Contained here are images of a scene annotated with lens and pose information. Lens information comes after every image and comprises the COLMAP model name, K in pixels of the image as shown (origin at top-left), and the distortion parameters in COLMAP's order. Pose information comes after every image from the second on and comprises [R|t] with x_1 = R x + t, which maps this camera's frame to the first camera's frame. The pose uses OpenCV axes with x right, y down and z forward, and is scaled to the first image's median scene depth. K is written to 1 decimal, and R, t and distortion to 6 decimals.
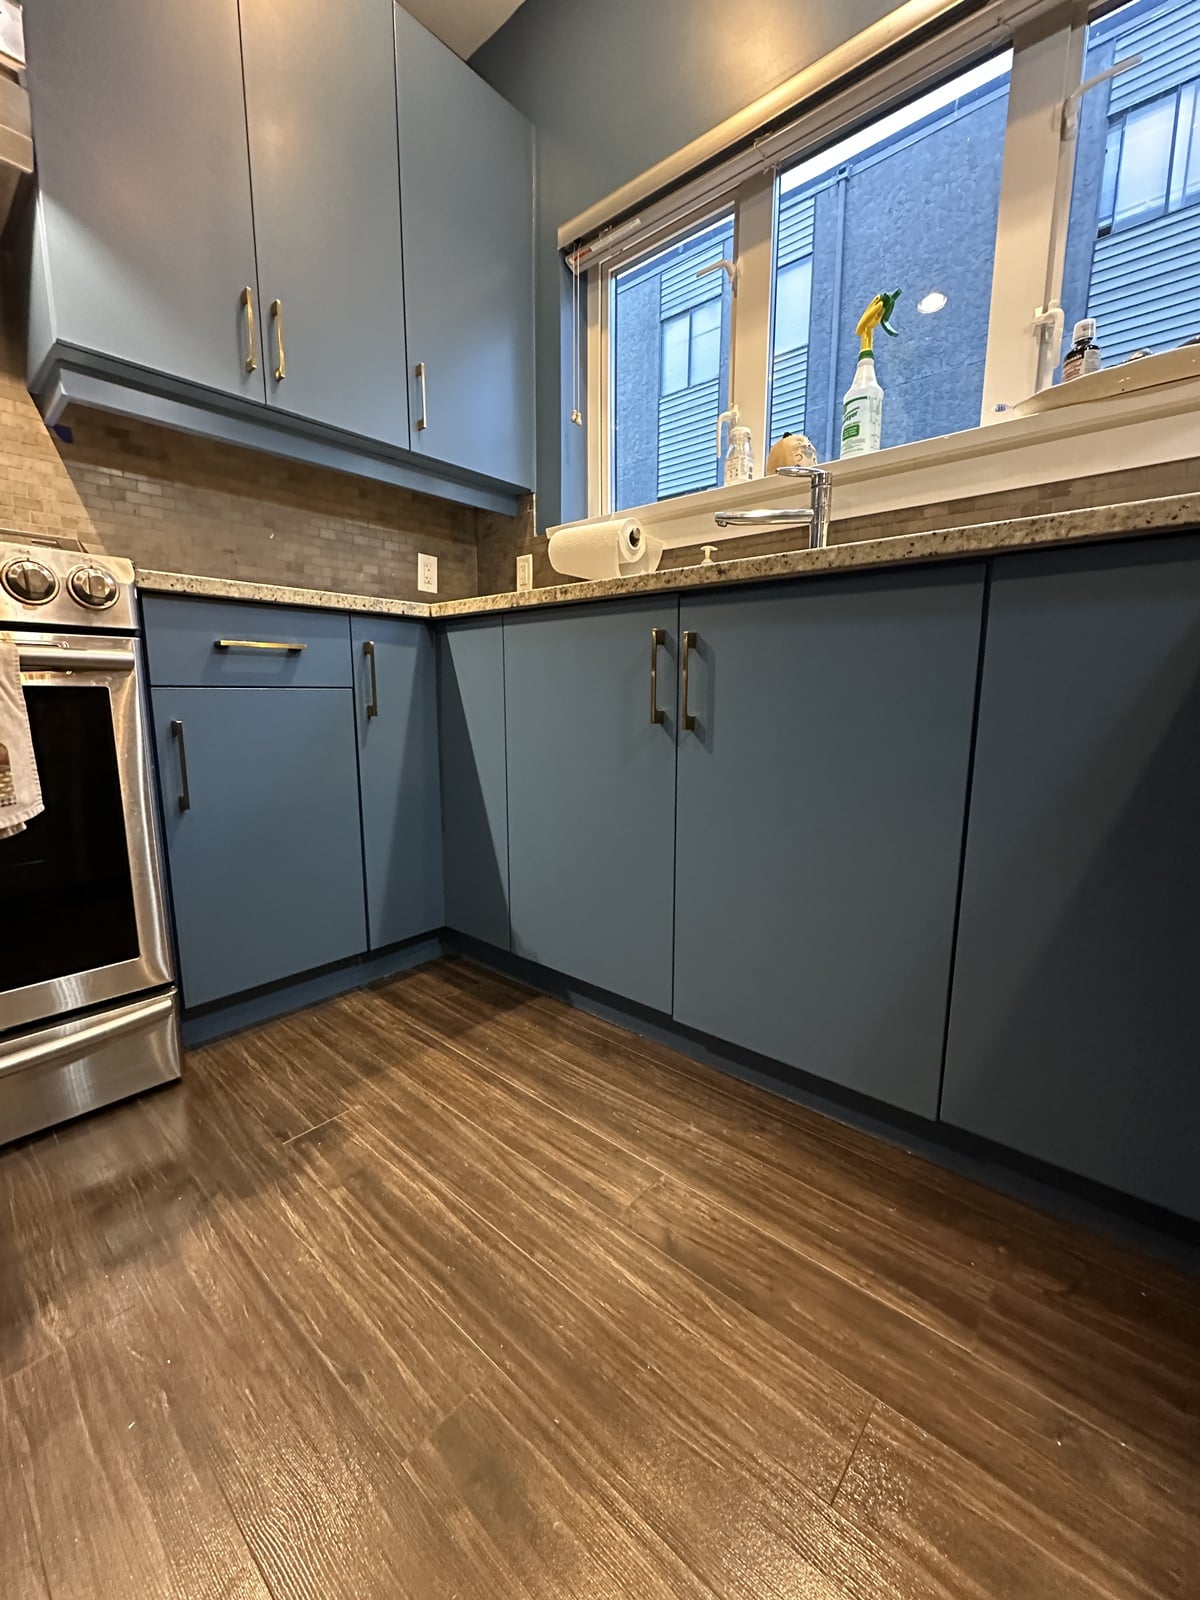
lens RADIAL K [[650.2, 0, 600.0], [0, 650.2, 800.0], [0, 0, 1]] dist [-0.004330, 0.000159]
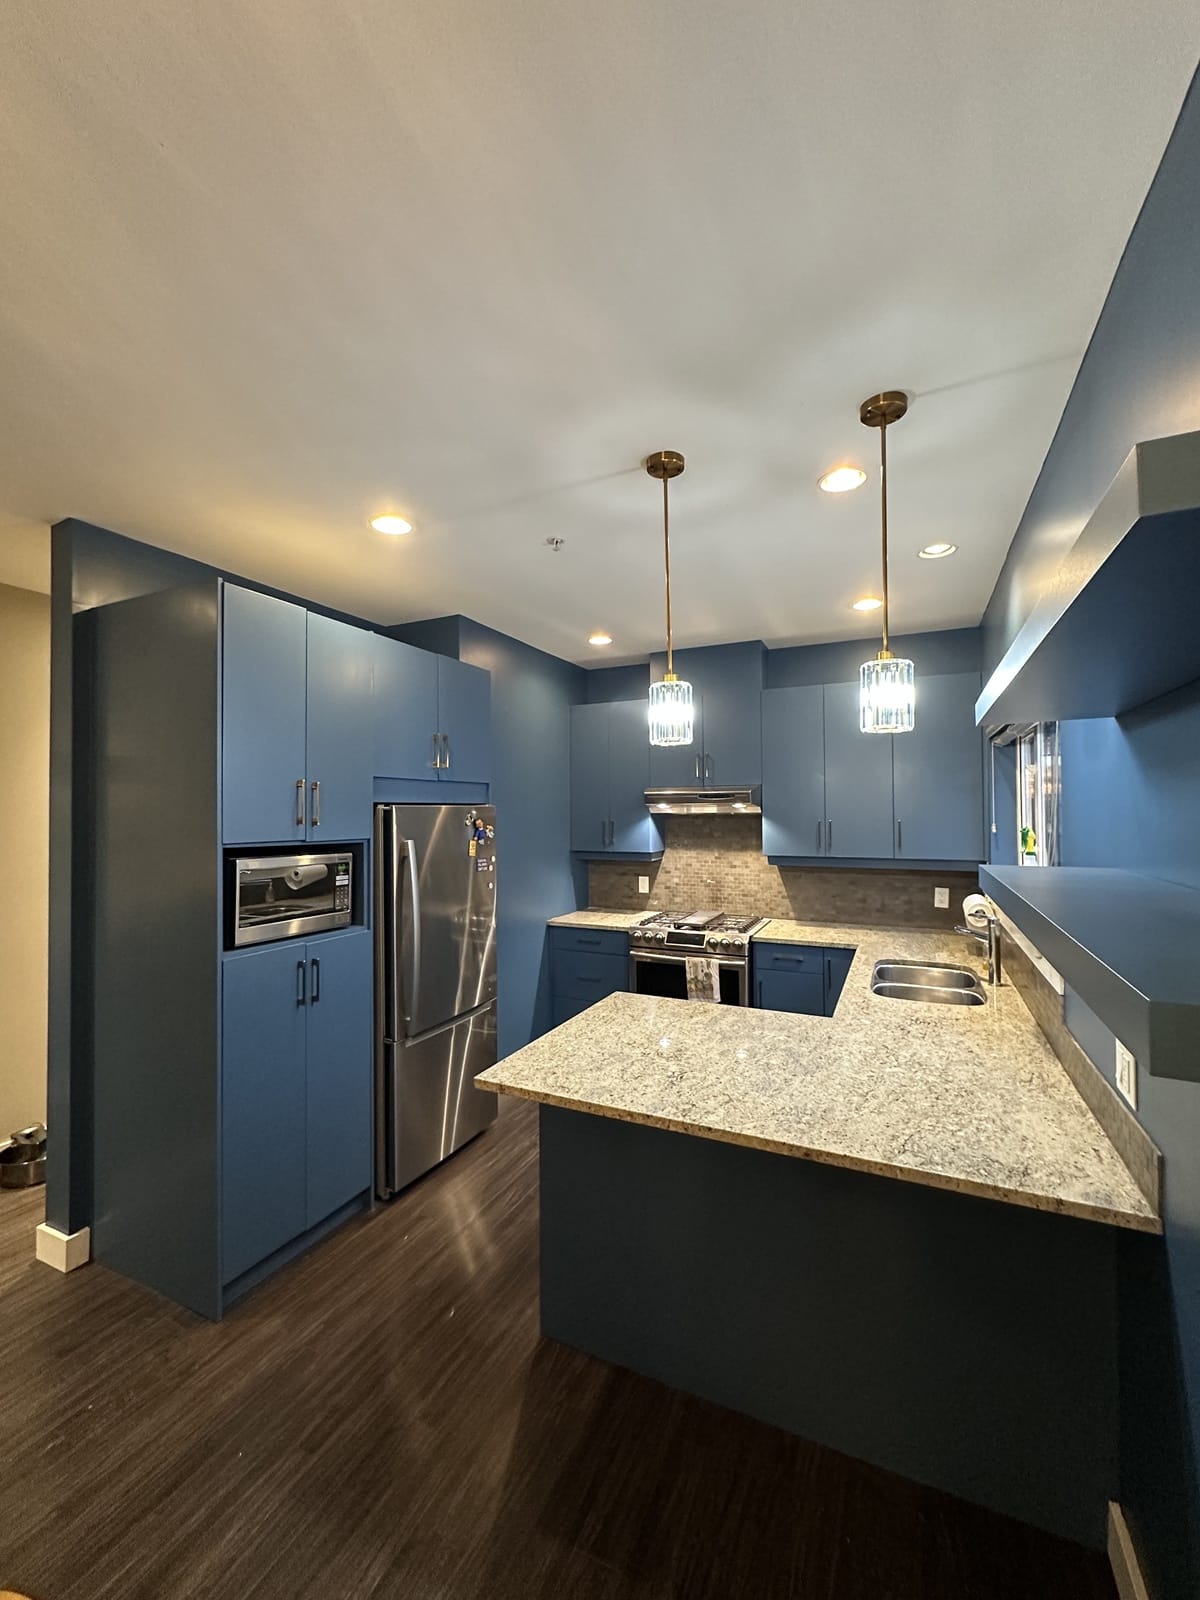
lens RADIAL K [[650.2, 0, 600.0], [0, 650.2, 800.0], [0, 0, 1]] dist [-0.004330, 0.000159]
pose [[0.272743, -0.018841, -0.961902, 1.746070], [-0.148439, 0.987012, -0.061421, -0.528648], [0.950567, 0.159536, 0.266404, -0.600696]]
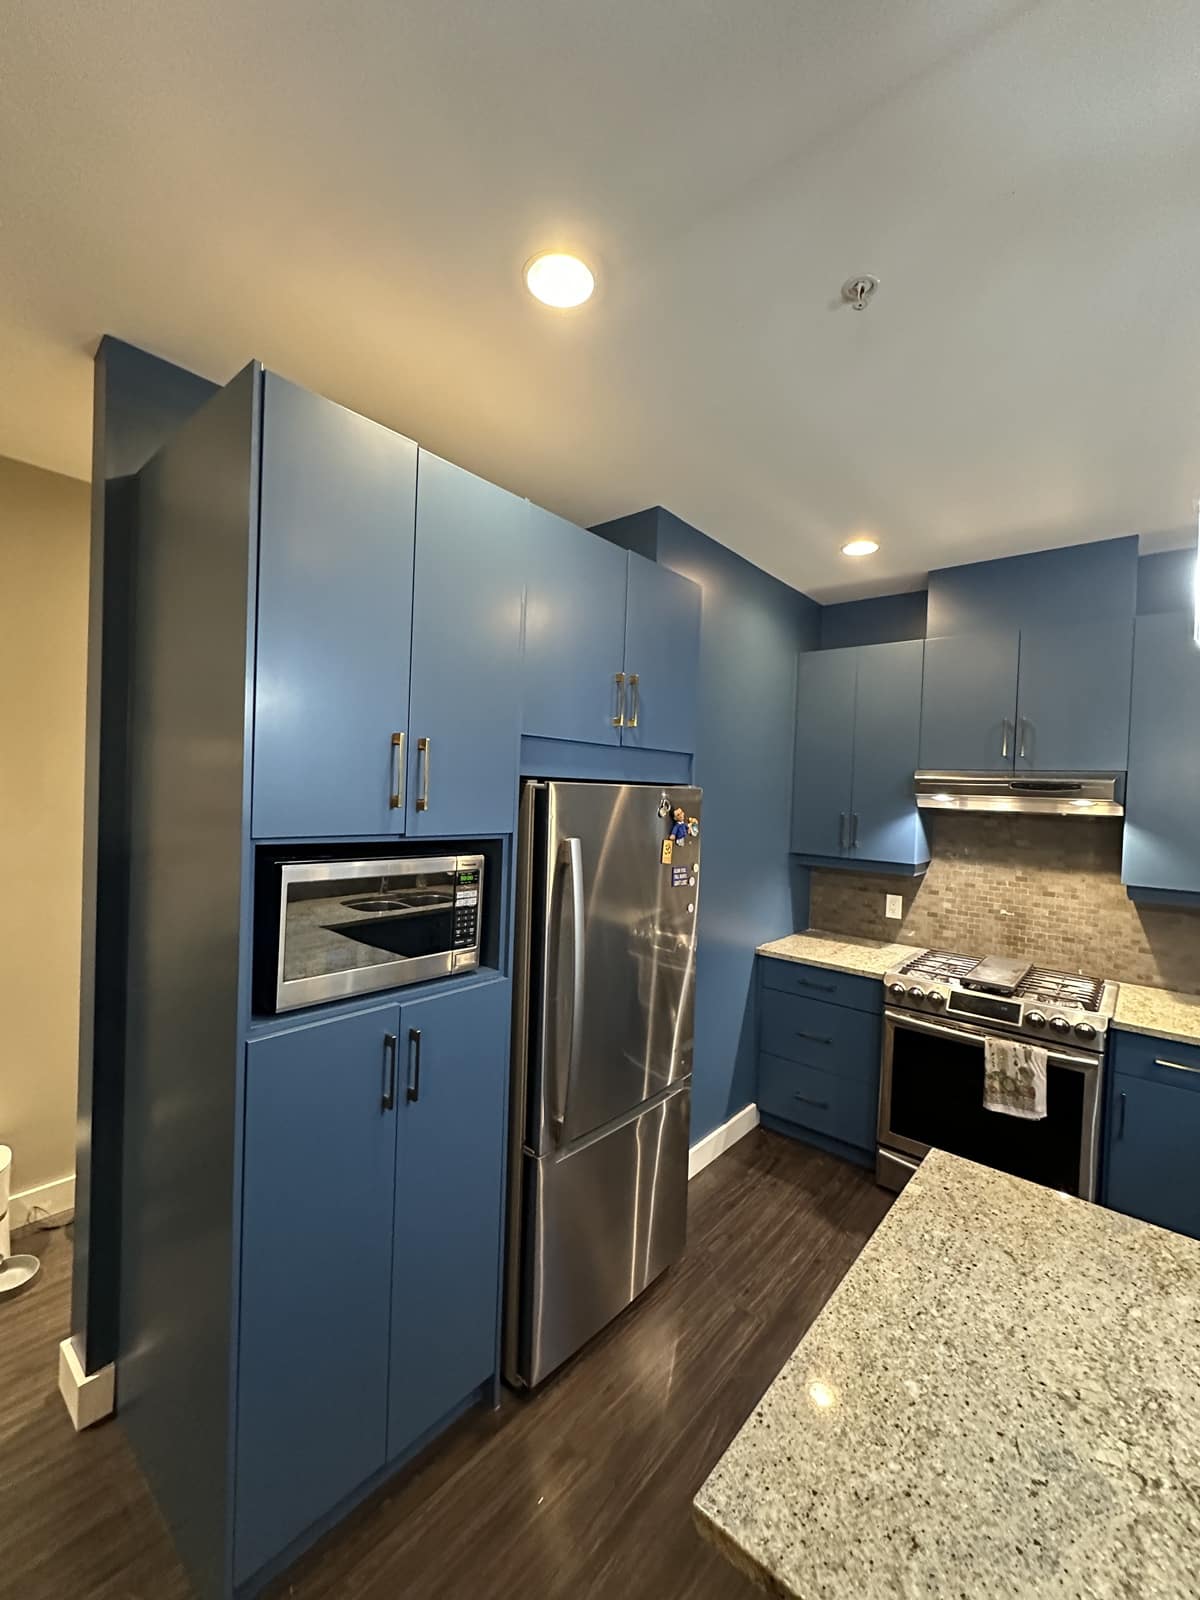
lens RADIAL K [[650.2, 0, 600.0], [0, 650.2, 800.0], [0, 0, 1]] dist [-0.004330, 0.000159]
pose [[0.011217, 0.016936, -0.999794, 0.983453], [-0.196888, 0.980320, 0.014397, -0.541603], [0.980362, 0.196686, 0.014331, -0.588986]]
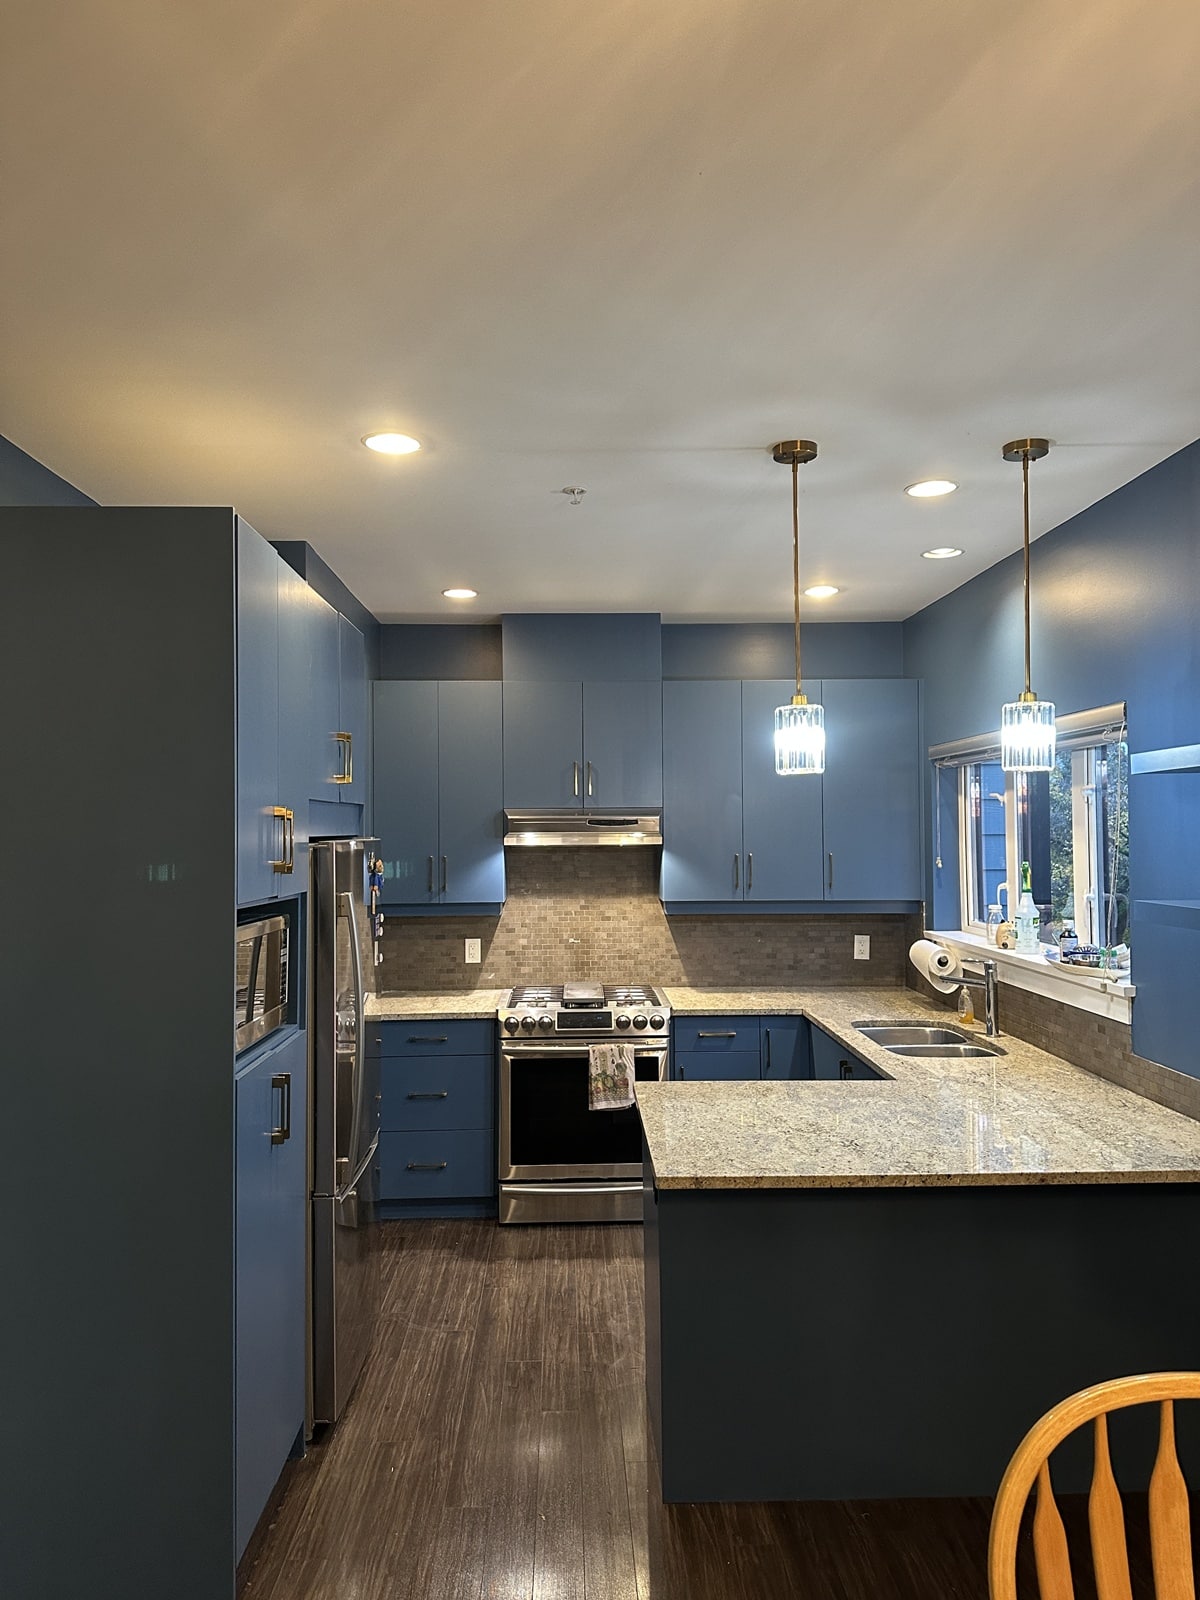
lens RADIAL K [[1100.7, 0, 600.0], [0, 1100.7, 800.0], [0, 0, 1]] dist [0.168670, -0.345327]
pose [[0.679714, -0.024954, -0.733053, 1.724573], [-0.110868, 0.984443, -0.136313, -0.388378], [0.725050, 0.173926, 0.666373, -1.695489]]
